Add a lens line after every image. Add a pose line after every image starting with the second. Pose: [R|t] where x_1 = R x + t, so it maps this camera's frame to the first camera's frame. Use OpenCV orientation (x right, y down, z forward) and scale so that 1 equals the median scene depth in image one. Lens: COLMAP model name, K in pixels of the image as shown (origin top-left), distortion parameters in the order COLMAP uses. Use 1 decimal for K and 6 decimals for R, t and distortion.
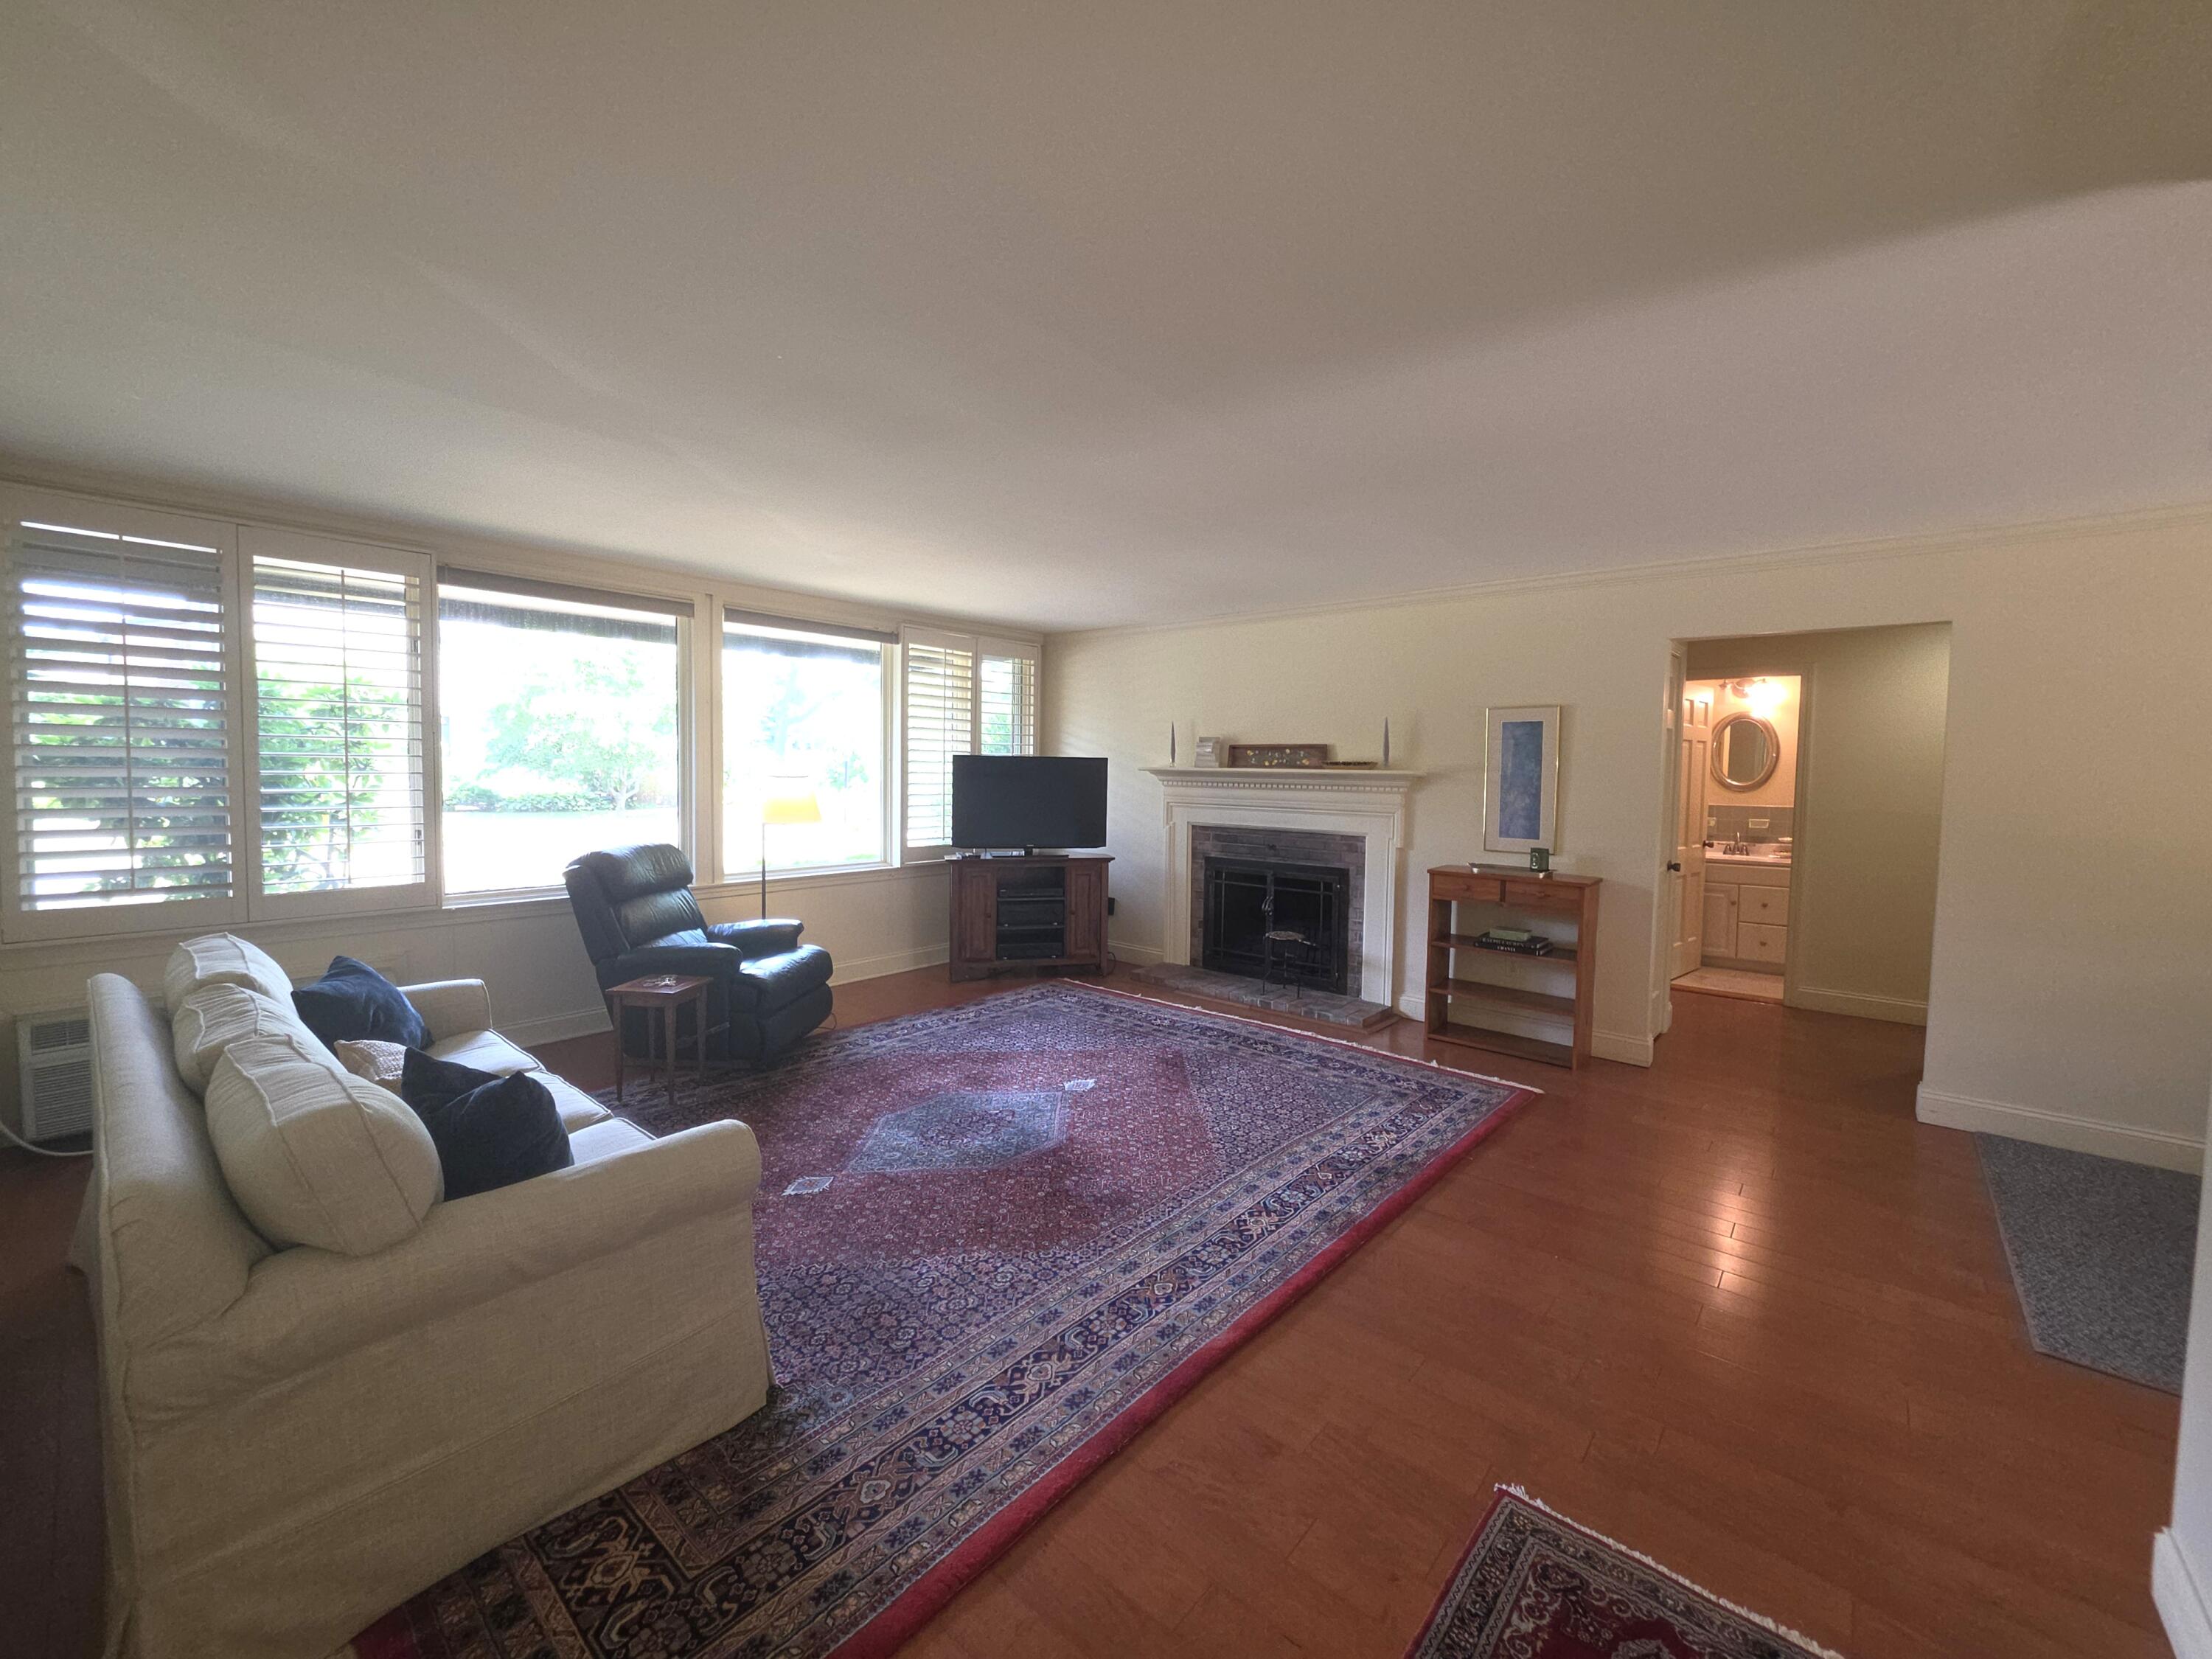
lens RADIAL K [[890.6, 0, 1105.4], [0, 890.6, 818.0], [0, 0, 1]] dist [-0.004533, 0.001210]
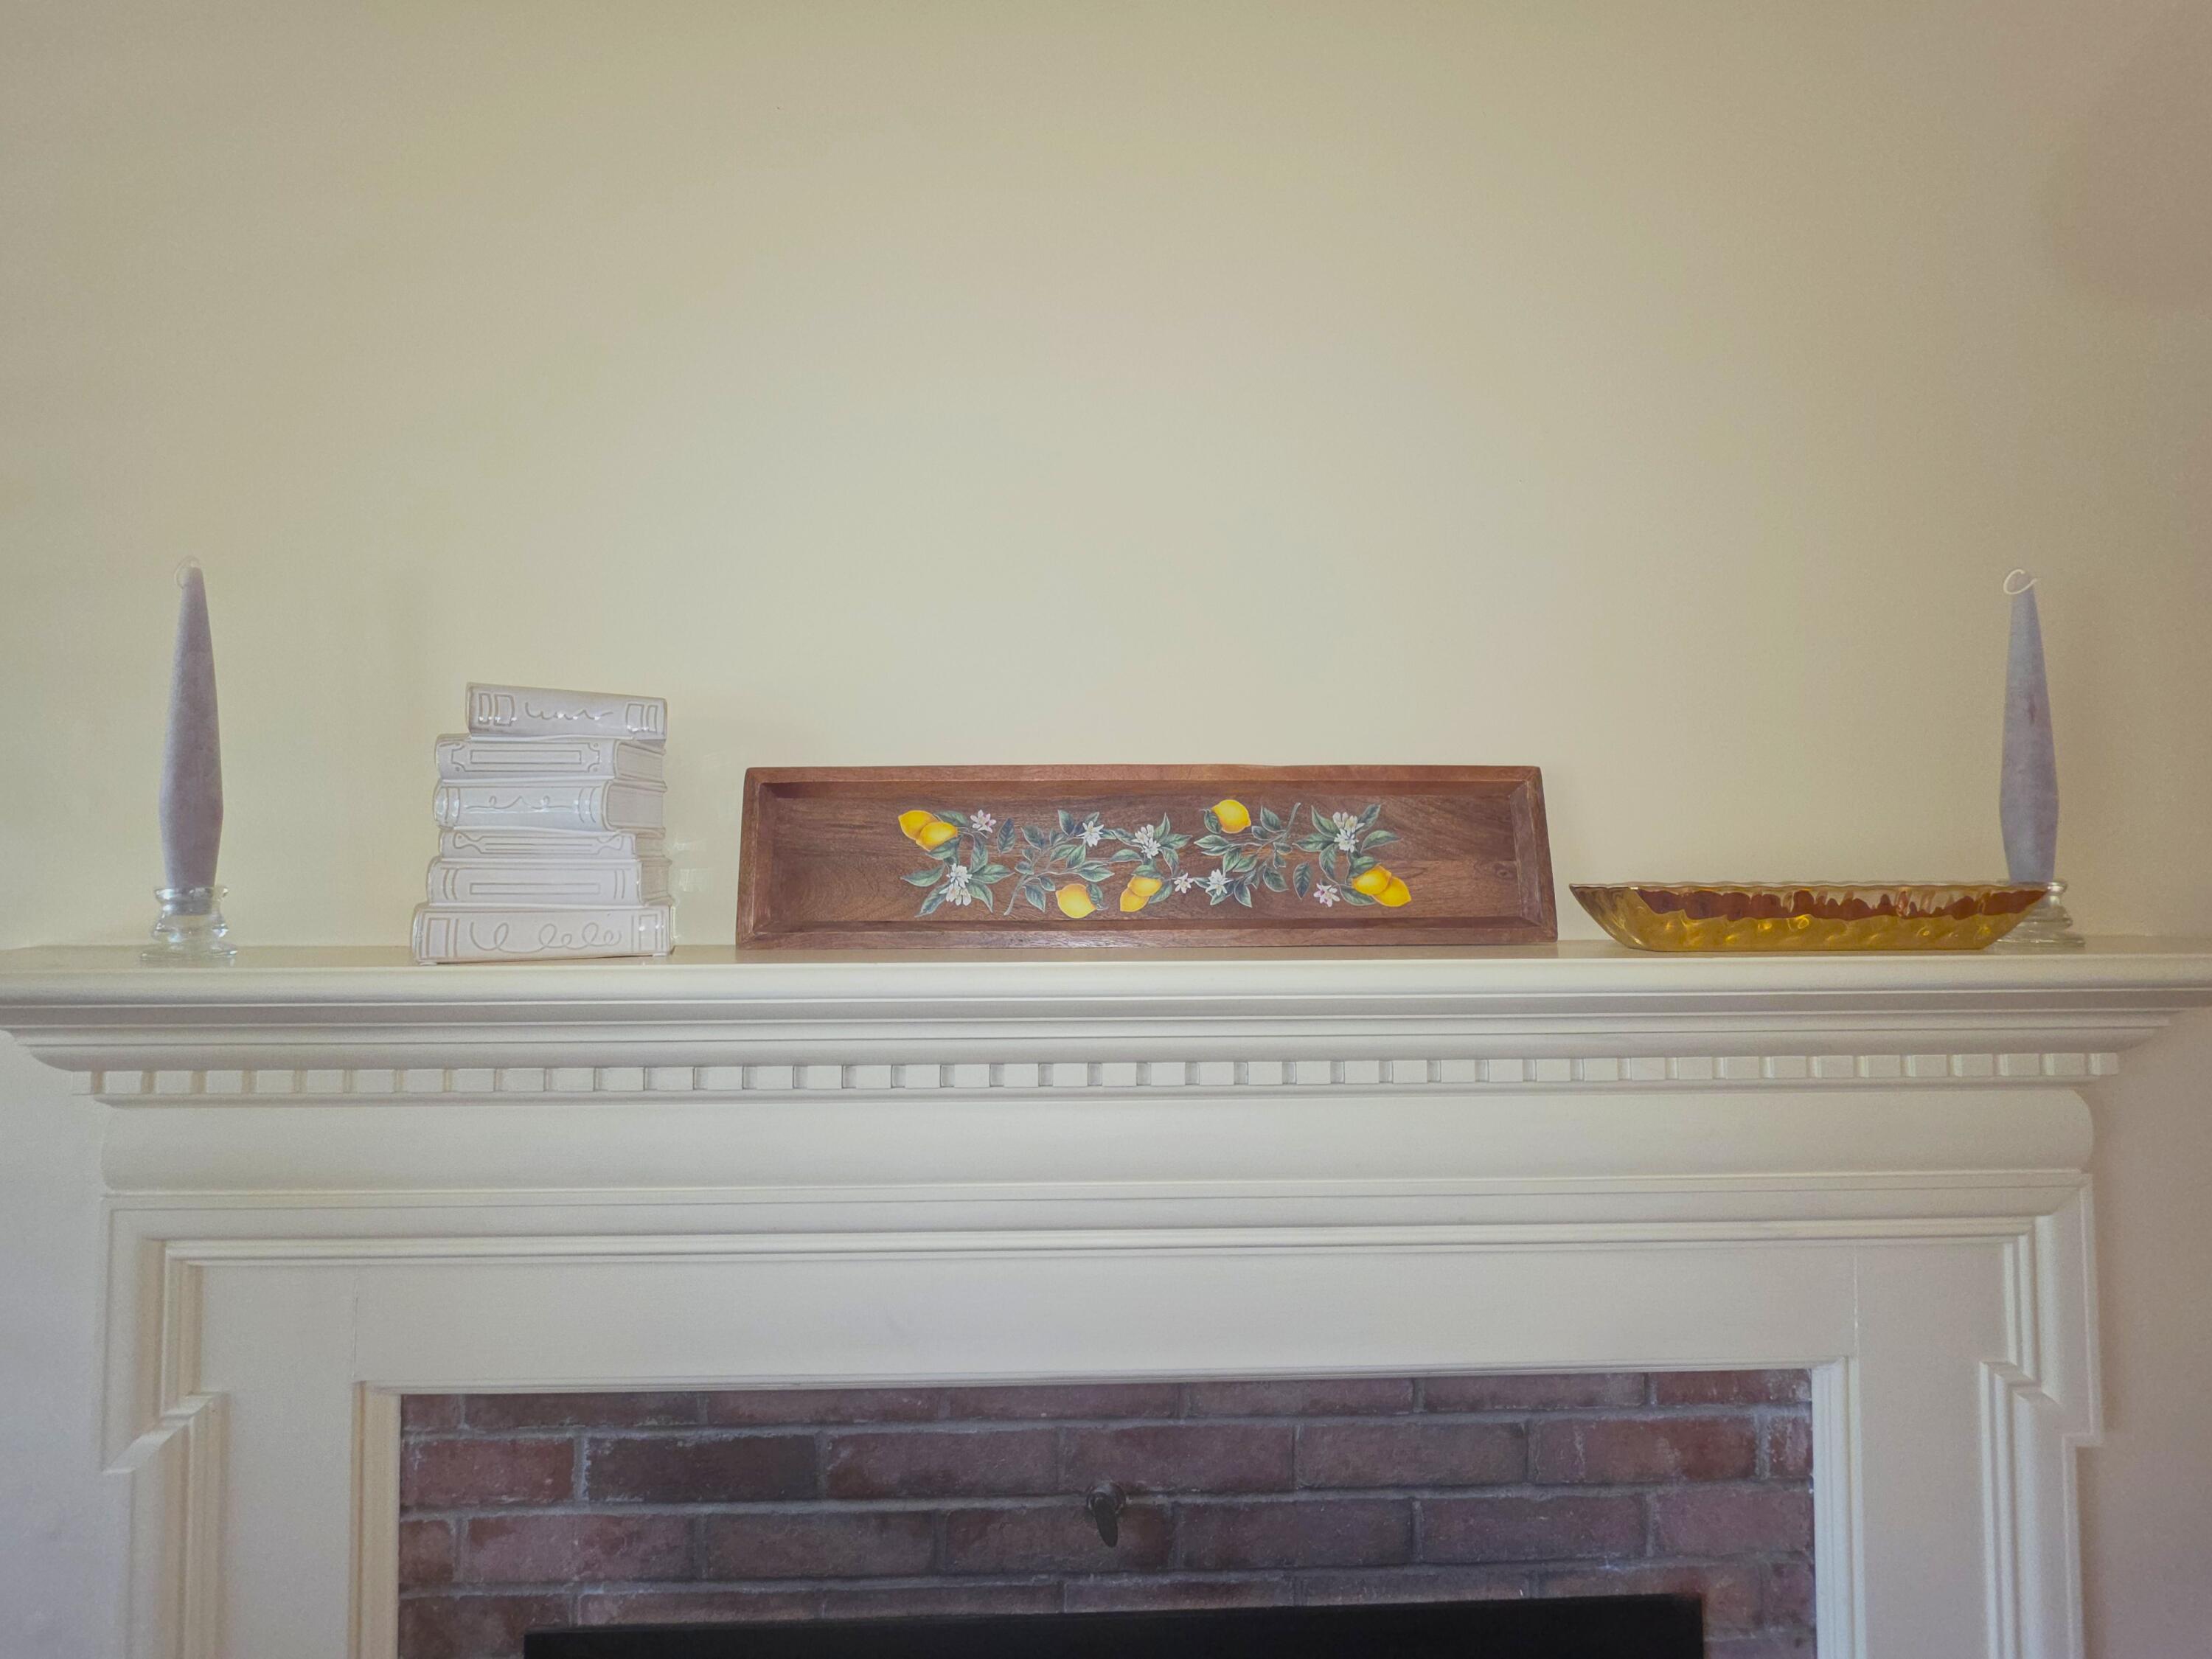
lens RADIAL K [[890.6, 0, 1106.1], [0, 890.6, 822.7], [0, 0, 1]] dist [-0.004533, 0.001210]
pose [[0.742131, 0.000259, 0.670255, 0.094083], [0.056371, 0.996433, -0.062802, -0.065709], [-0.667880, 0.084390, 0.739469, 0.902223]]
